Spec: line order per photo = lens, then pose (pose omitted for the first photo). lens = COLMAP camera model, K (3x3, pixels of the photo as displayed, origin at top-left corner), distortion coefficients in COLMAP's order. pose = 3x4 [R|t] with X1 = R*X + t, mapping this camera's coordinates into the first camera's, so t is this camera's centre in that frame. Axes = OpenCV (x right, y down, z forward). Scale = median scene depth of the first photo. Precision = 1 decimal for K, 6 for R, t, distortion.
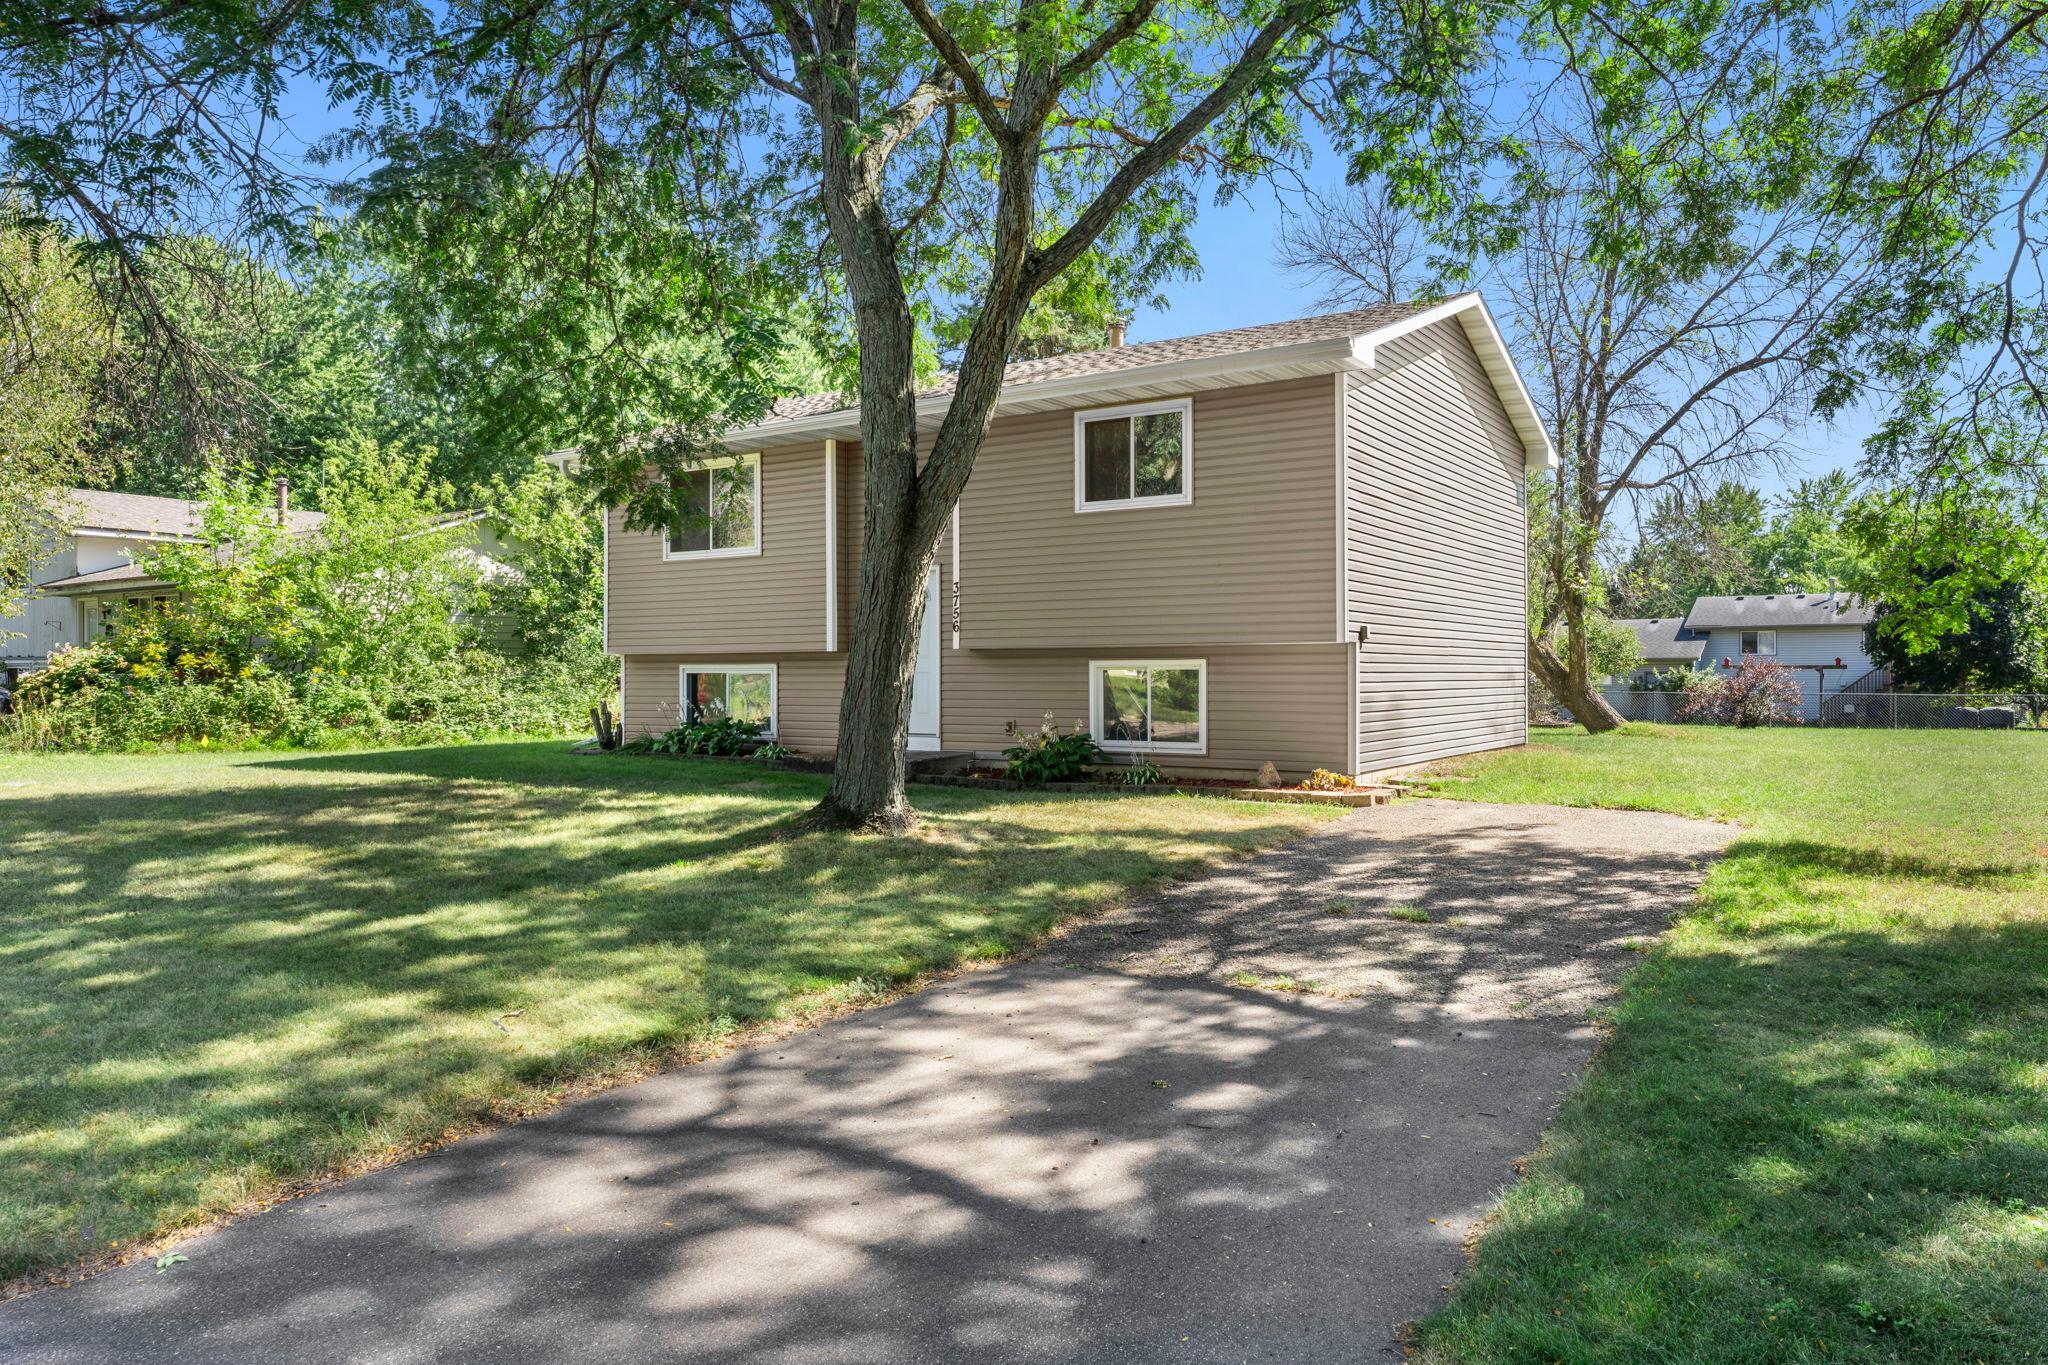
lens RADIAL K [[1348.3, 0, 1024.2], [0, 1348.3, 662.4], [0, 0, 1]] dist [0.015315, 0.005038]
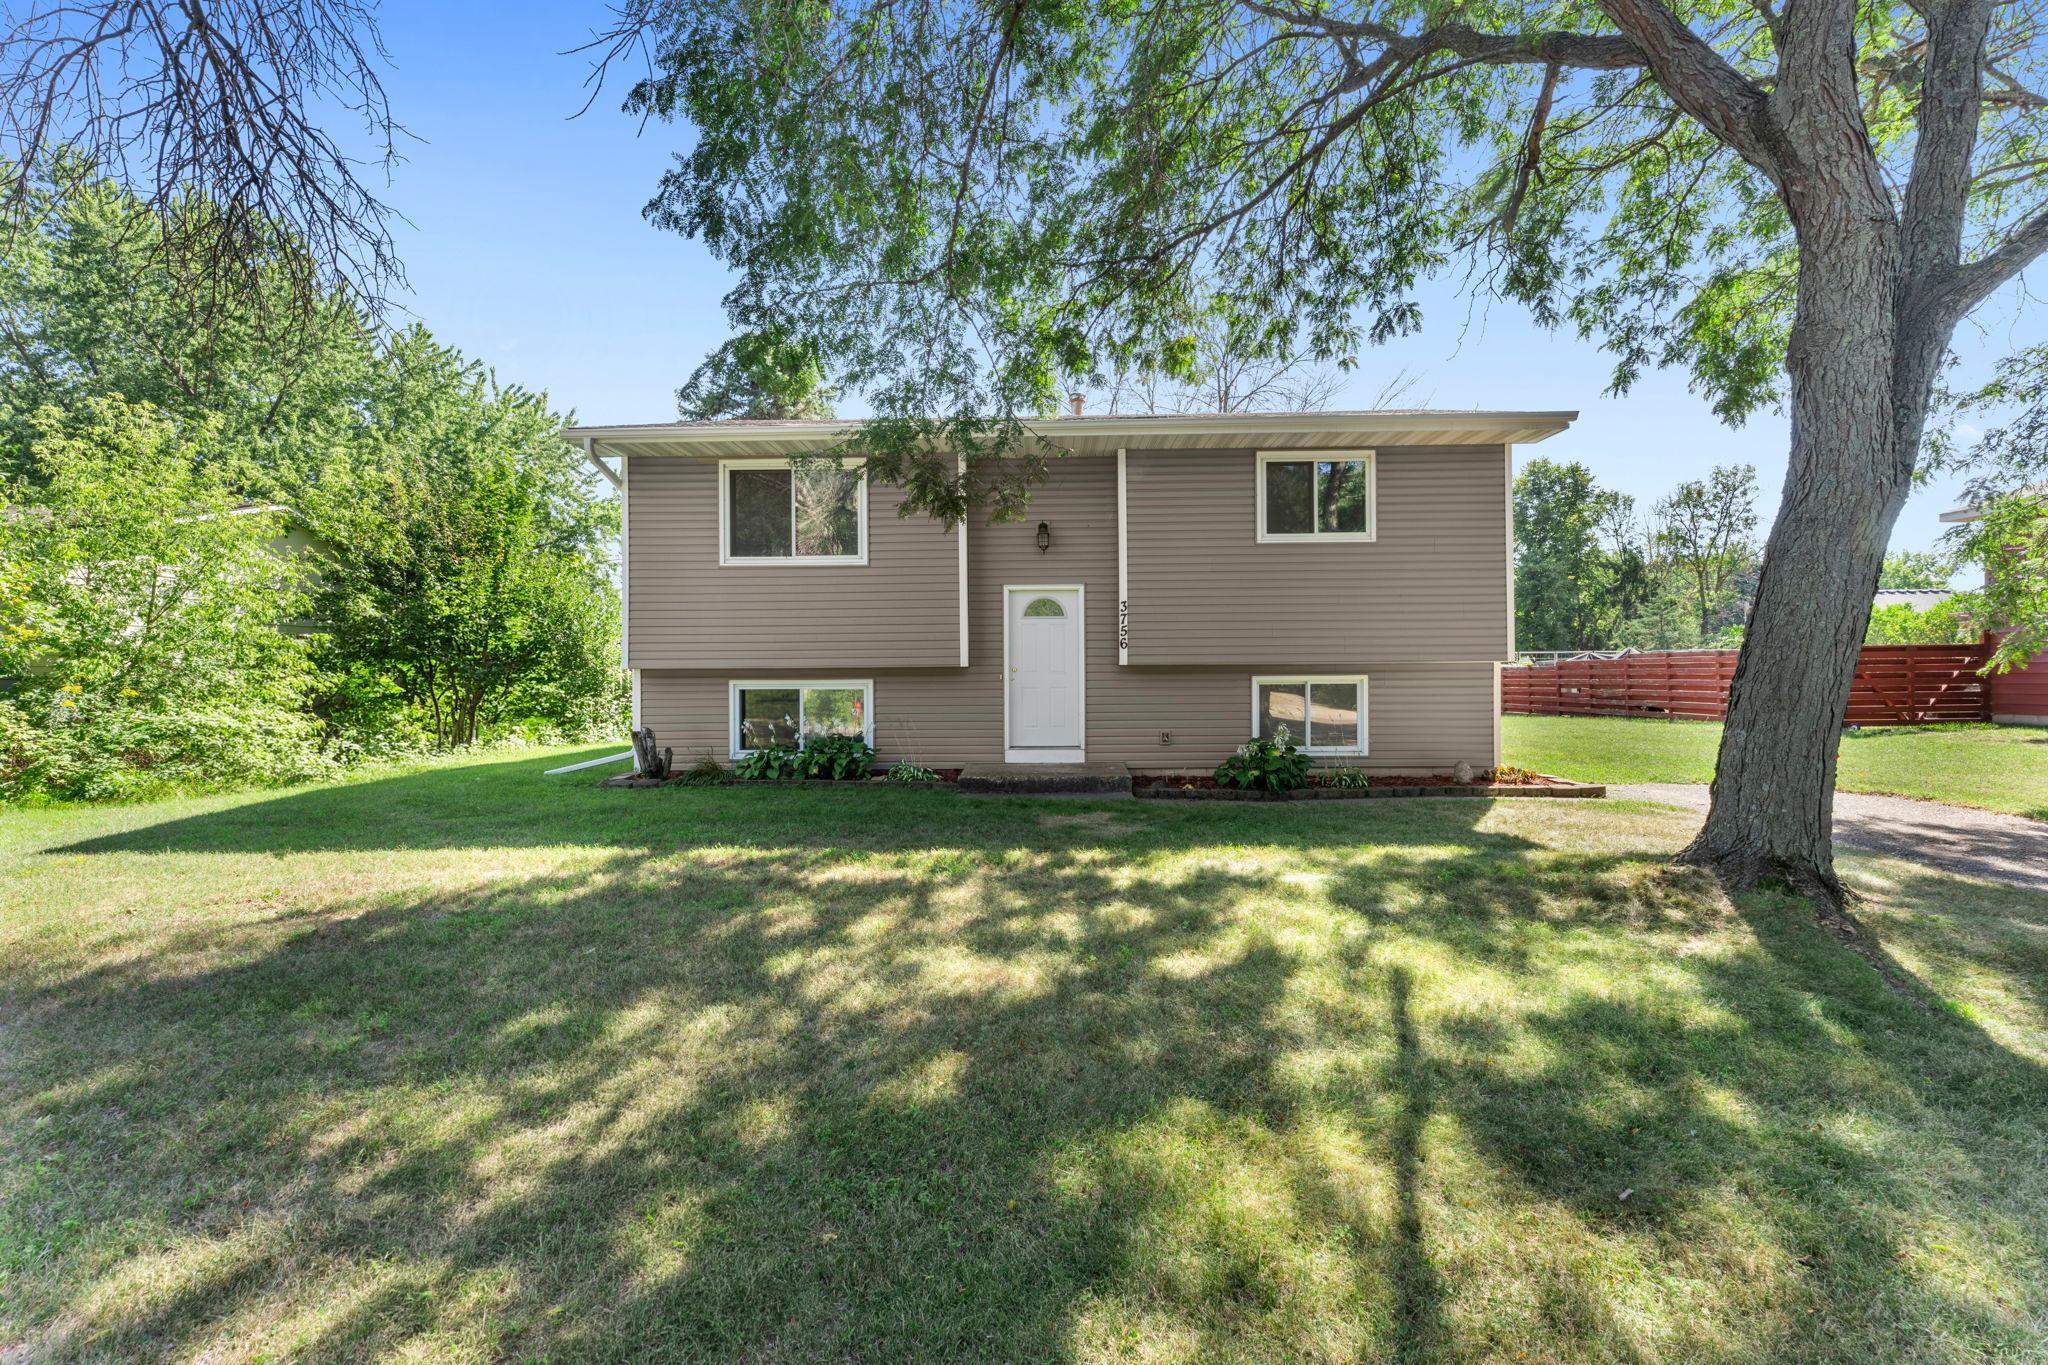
lens RADIAL K [[816.3, 0, 1024.2], [0, 816.3, 686.9], [0, 0, 1]] dist [0.003647, -0.000836]
pose [[0.843141, -0.006415, 0.537654, -0.485204], [0.000049, 0.999930, 0.011853, -0.000301], [-0.537692, -0.009968, 0.843082, 0.535788]]
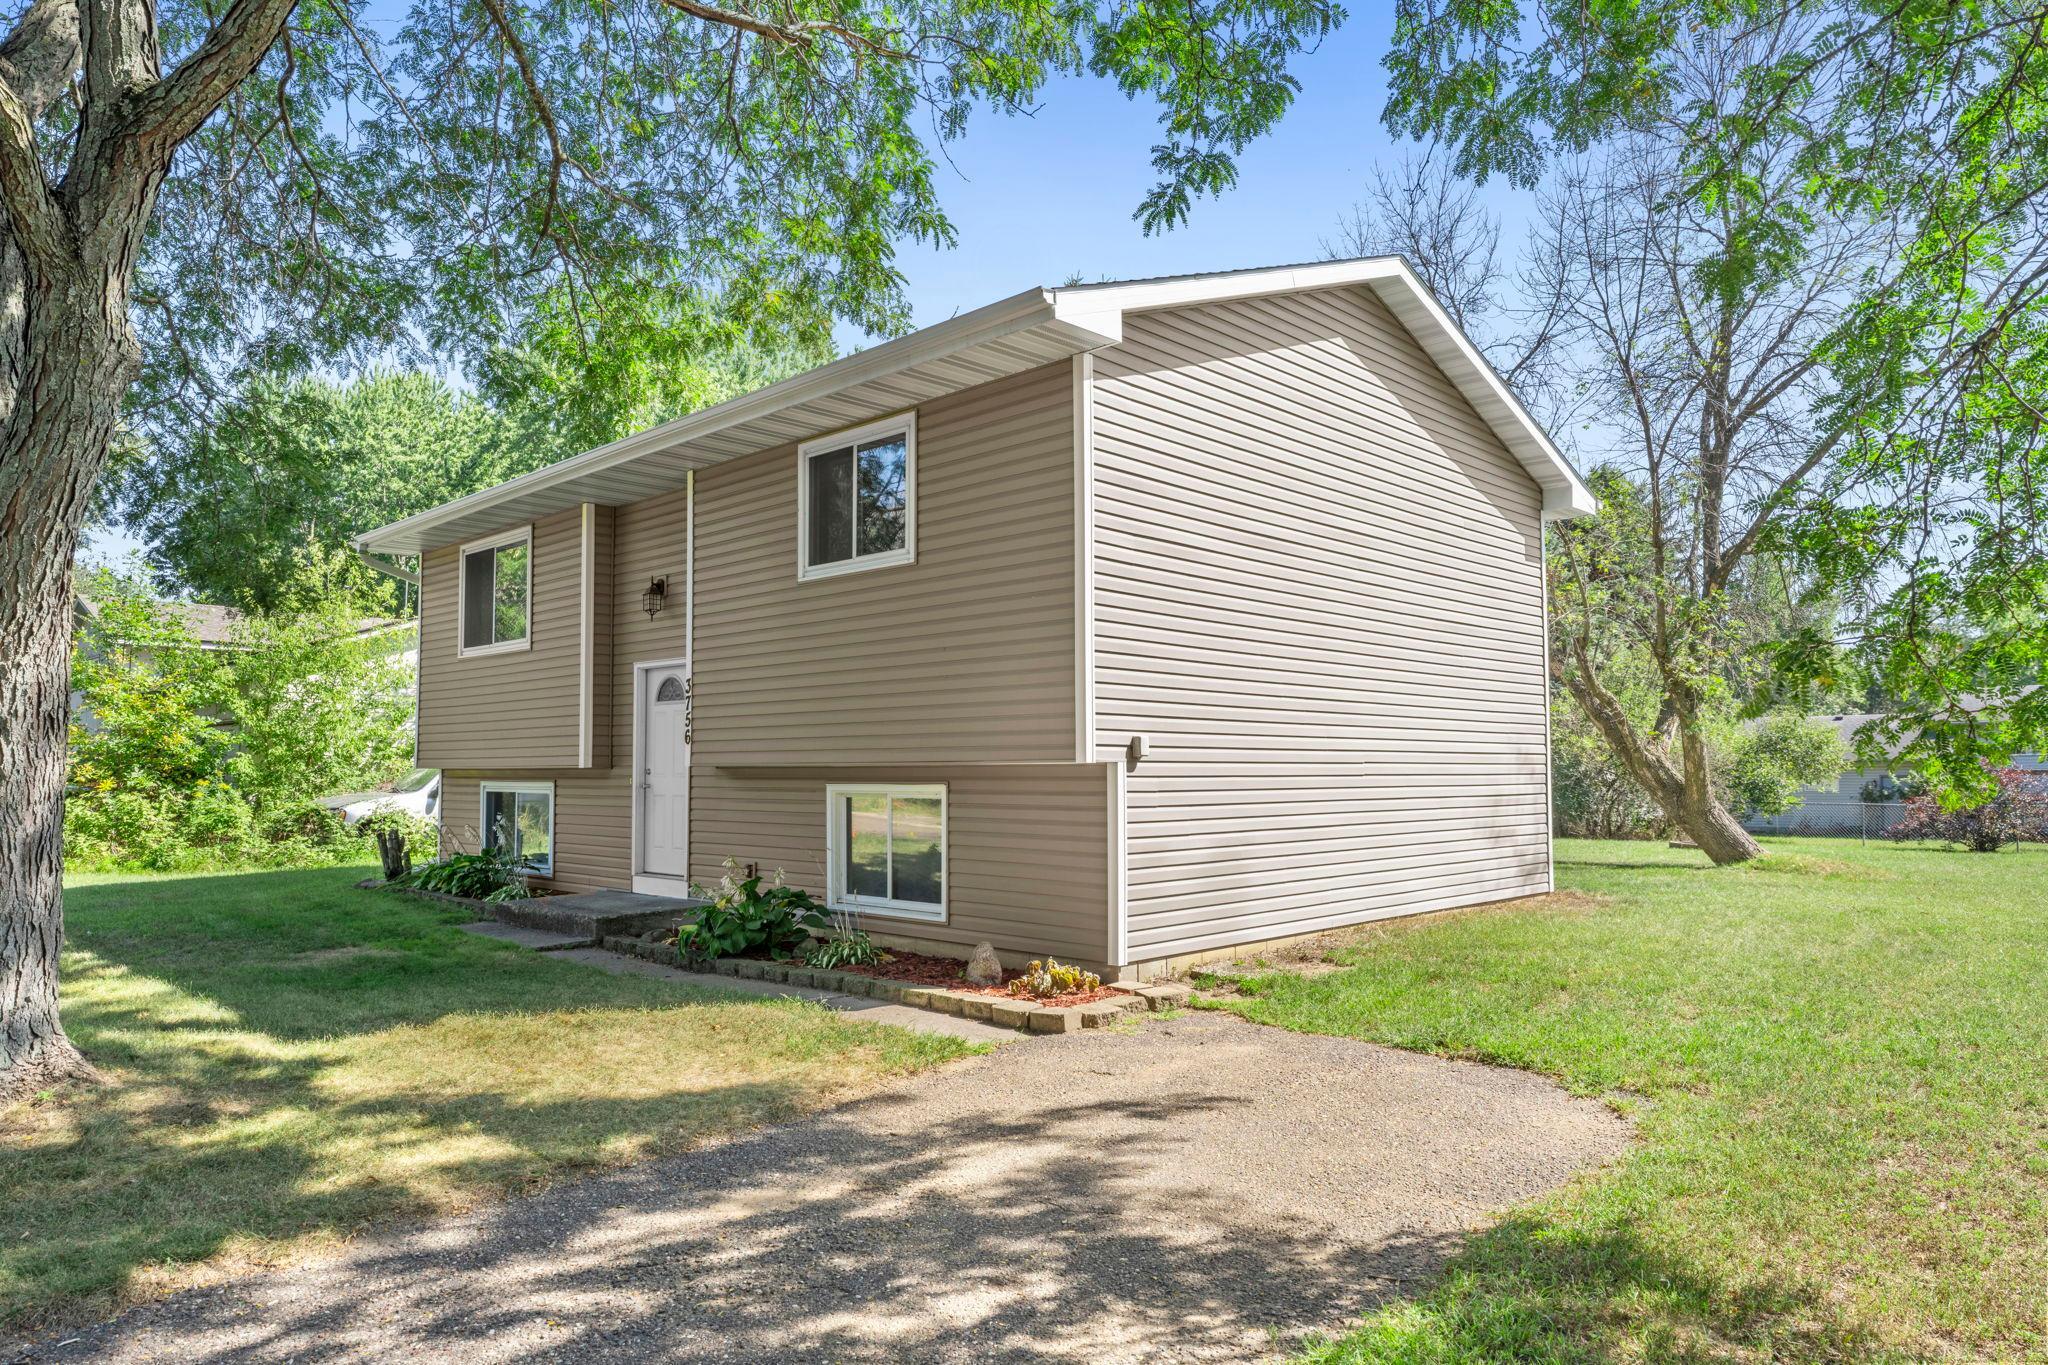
lens RADIAL K [[1288.1, 0, 1026.0], [0, 1288.1, 702.9], [0, 0, 1]] dist [0.010591, -0.000293]
pose [[0.983119, -0.008738, -0.182759, 0.285612], [0.000891, 0.999076, -0.042975, -0.015166], [0.182965, 0.042086, 0.982218, 0.340285]]
